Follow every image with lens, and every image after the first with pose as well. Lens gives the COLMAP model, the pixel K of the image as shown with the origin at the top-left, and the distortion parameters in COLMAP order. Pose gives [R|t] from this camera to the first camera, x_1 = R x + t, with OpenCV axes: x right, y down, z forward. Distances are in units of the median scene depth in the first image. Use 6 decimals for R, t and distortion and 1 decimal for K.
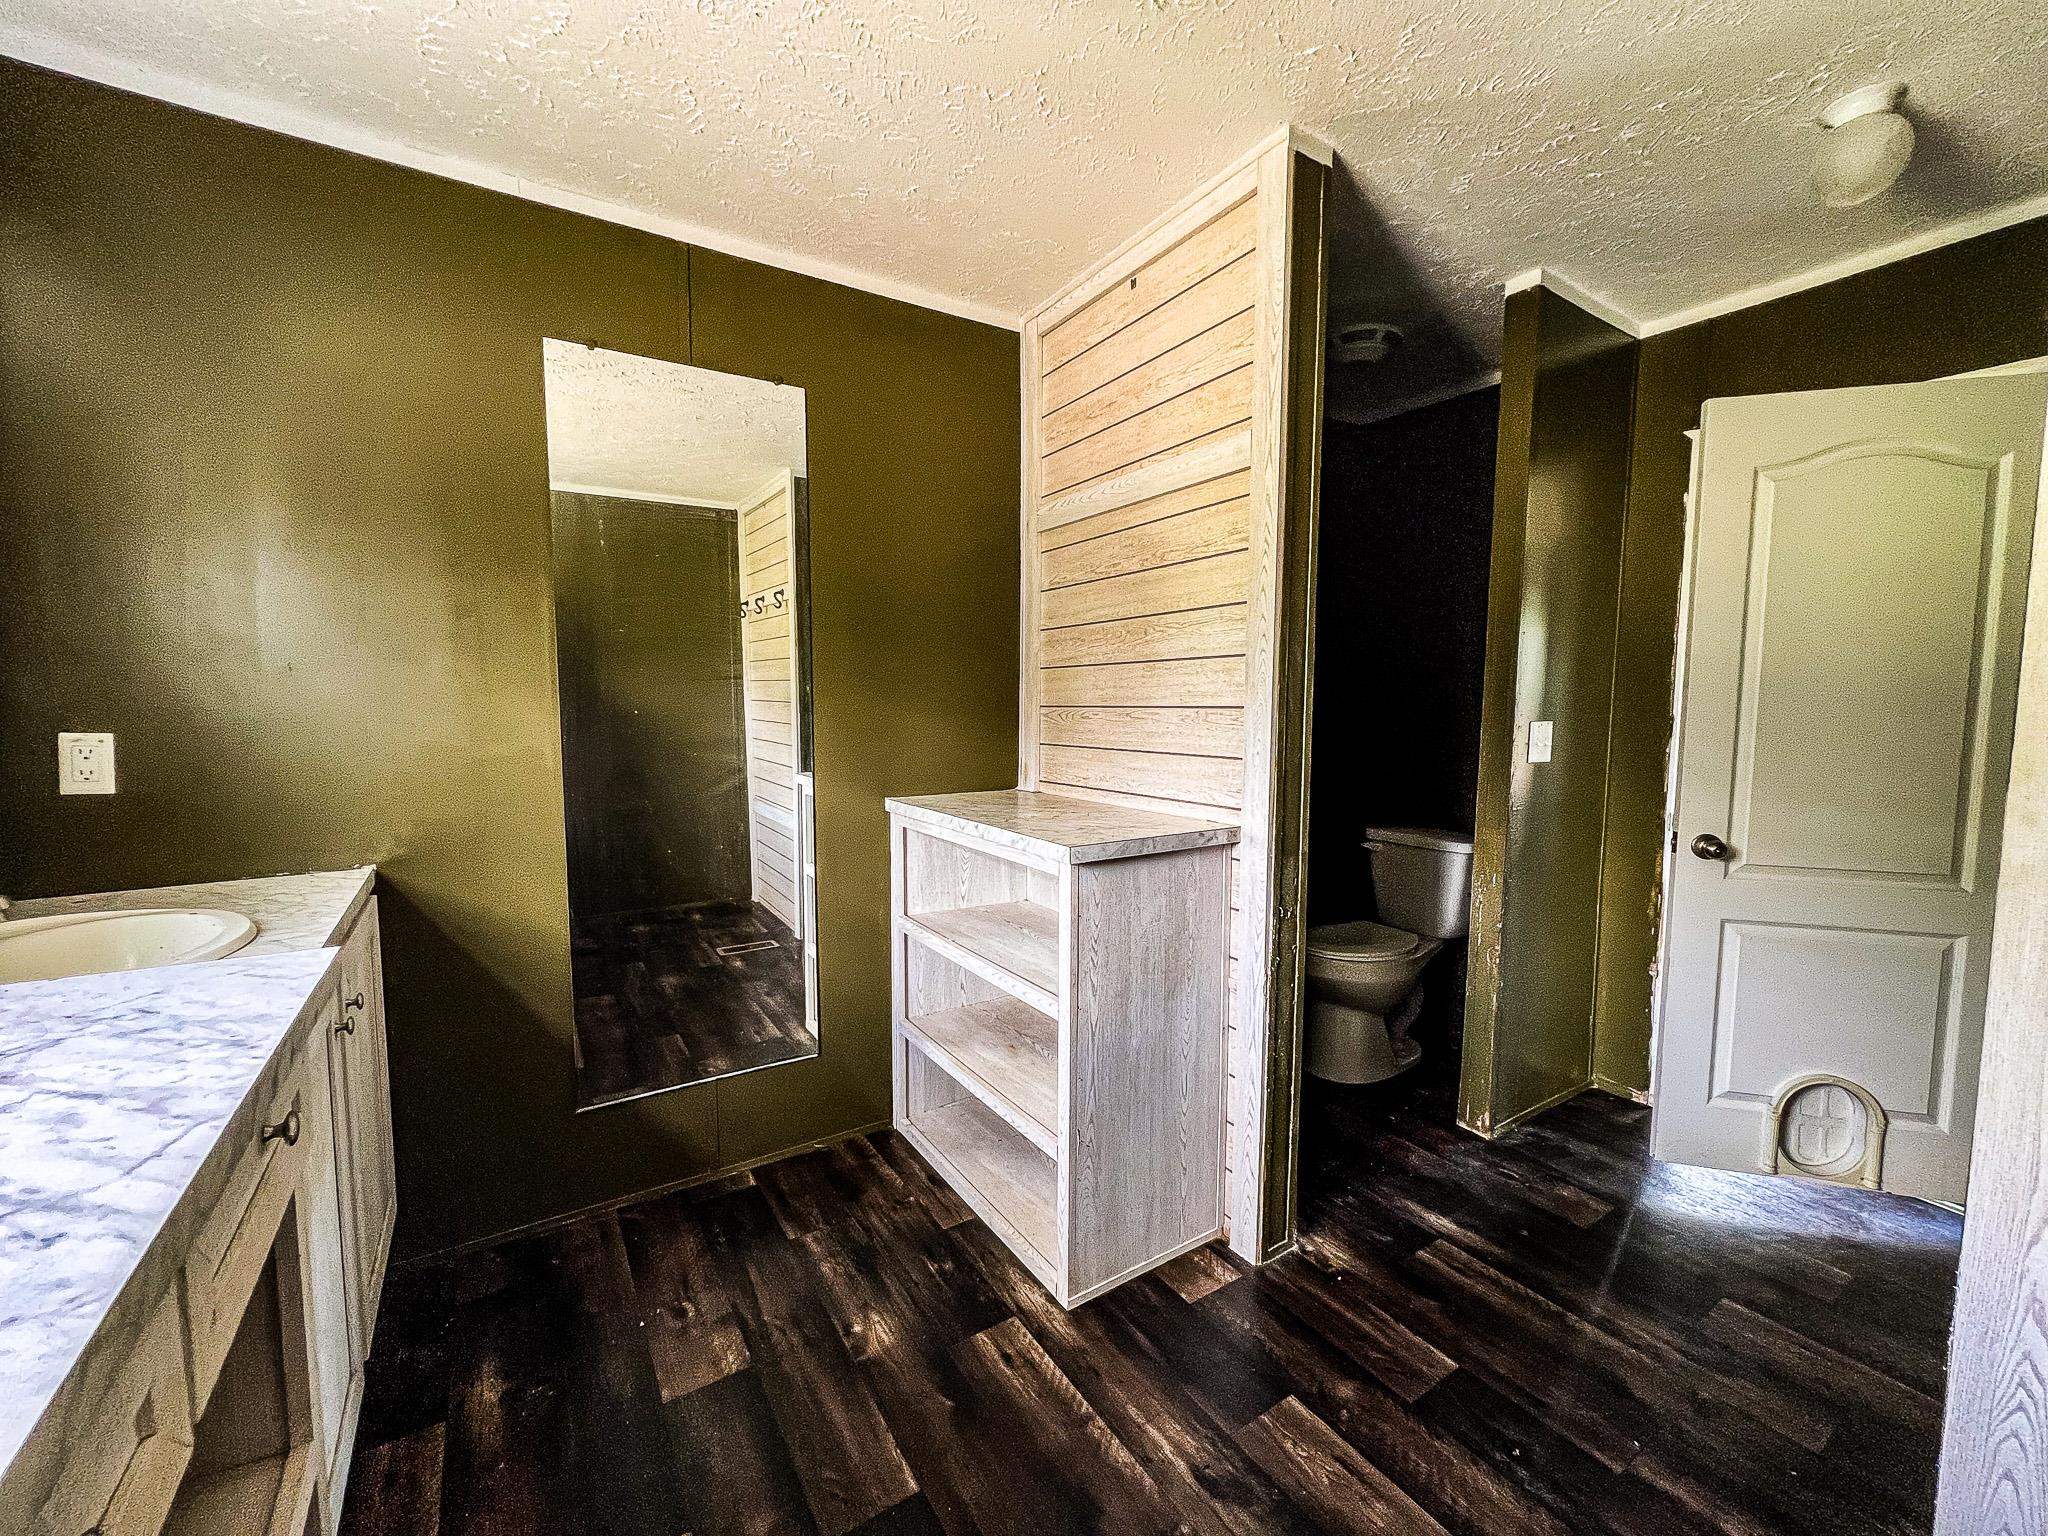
lens RADIAL K [[824.9, 0, 1009.0], [0, 824.9, 753.6], [0, 0, 1]] dist [-0.003300, 0.000805]
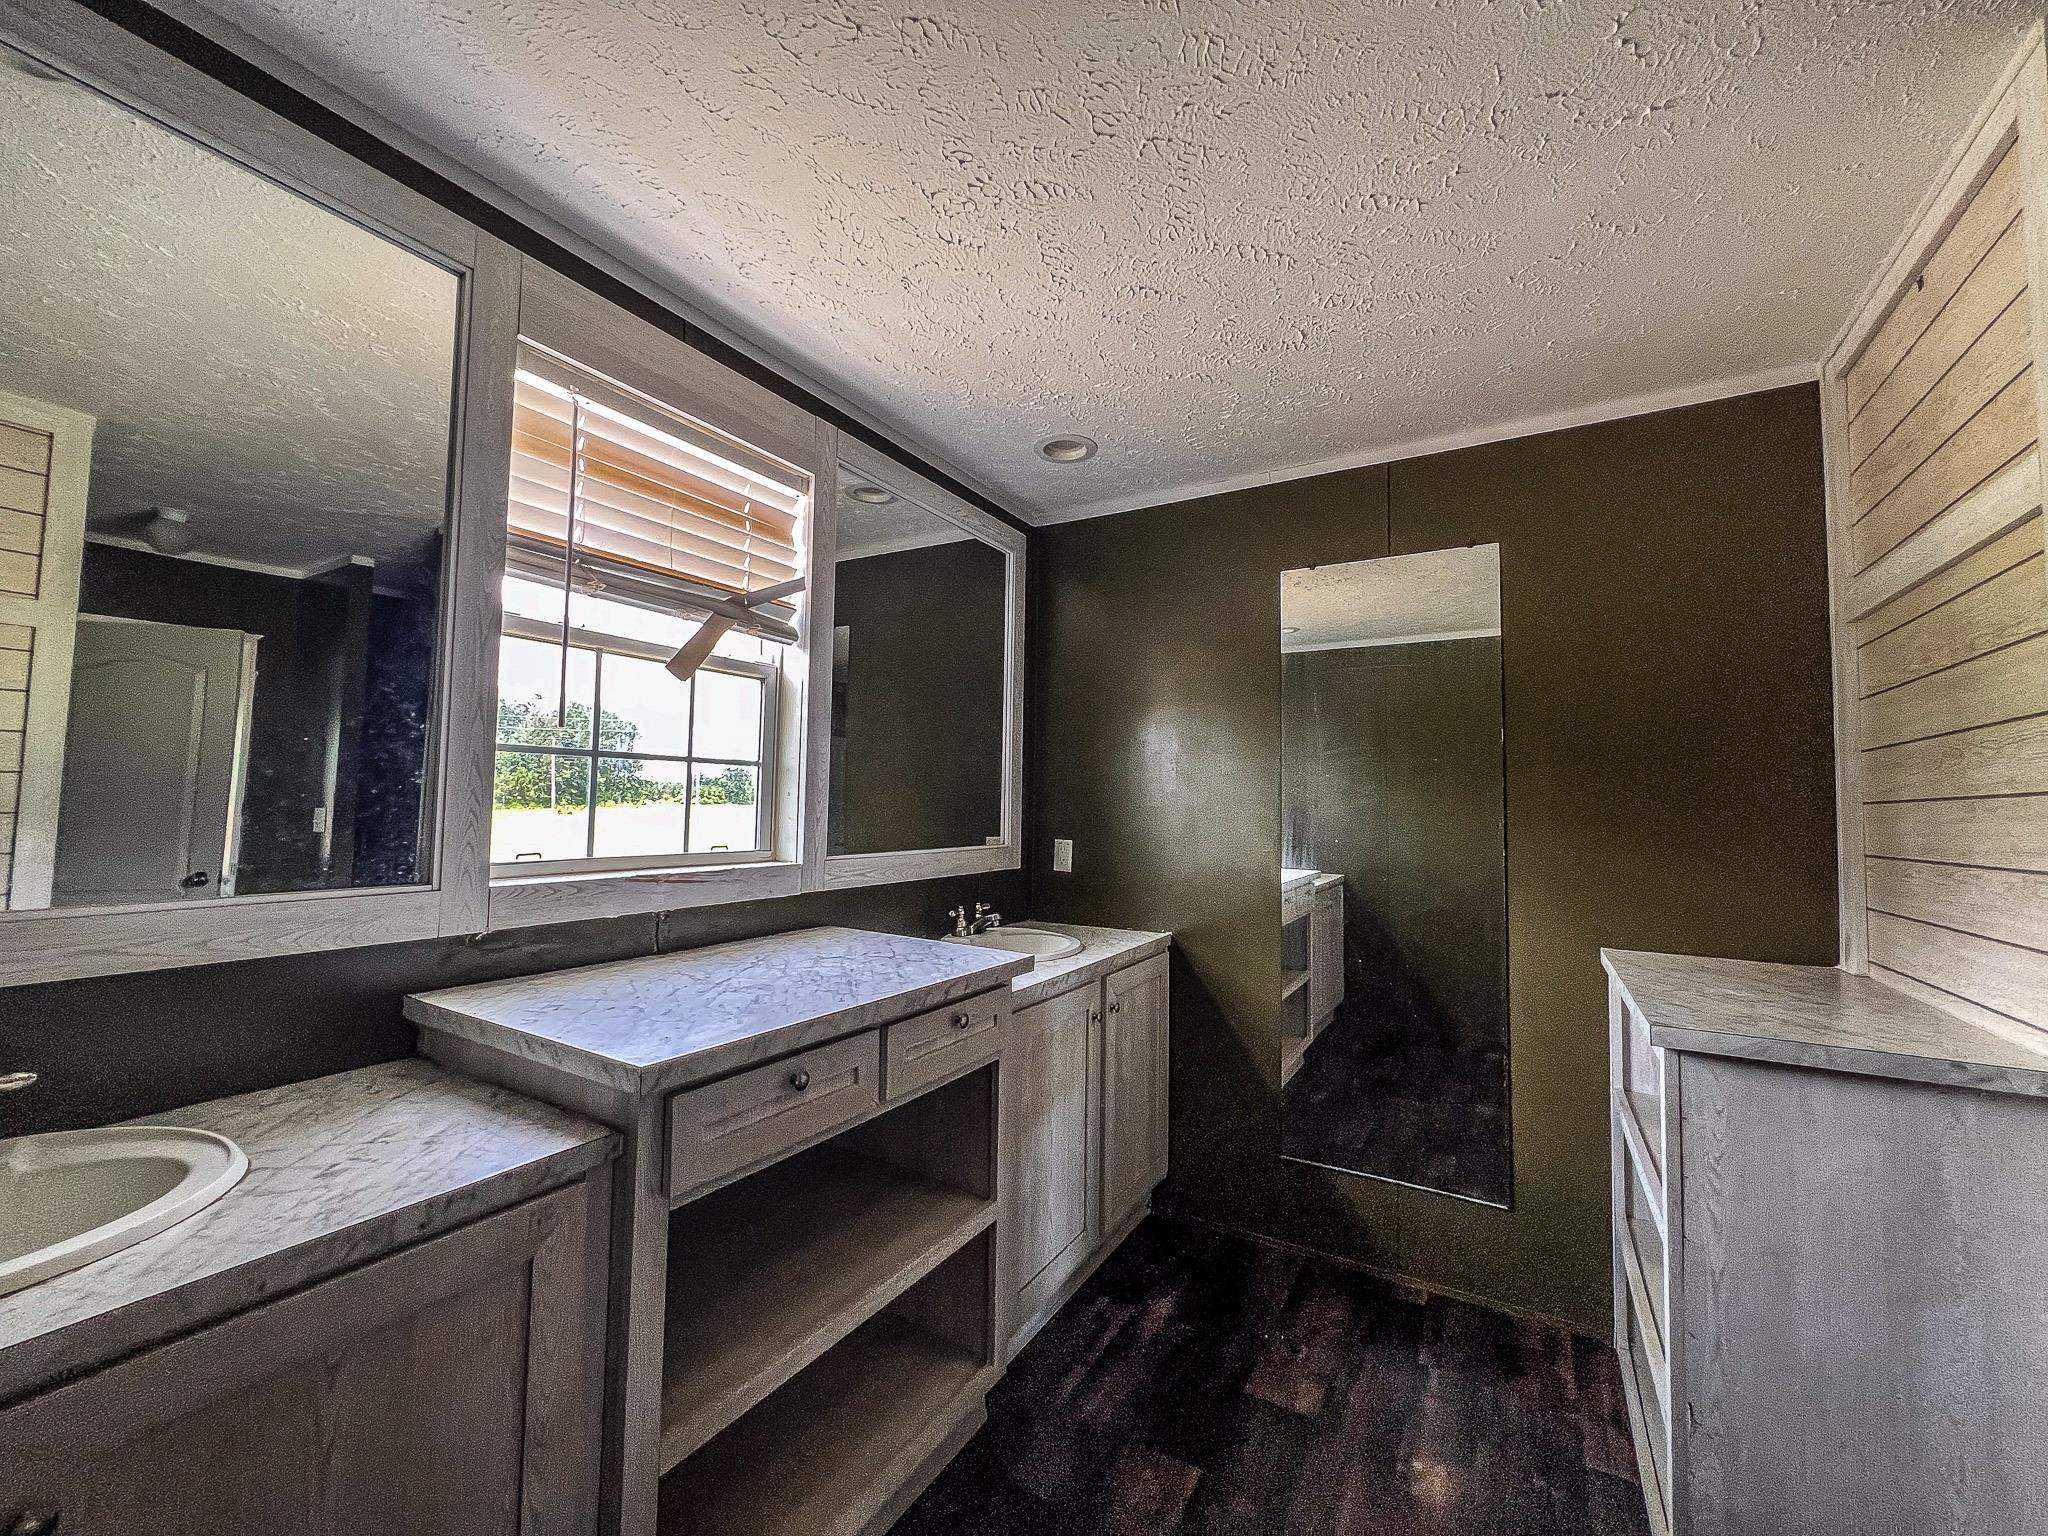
lens RADIAL K [[824.9, 0, 1033.0], [0, 824.9, 749.1], [0, 0, 1]] dist [-0.003300, 0.000805]
pose [[0.456365, -0.055753, -0.888044, 0.445464], [-0.077189, 0.991792, -0.101933, -0.026367], [0.886438, 0.115066, 0.448316, 0.023976]]
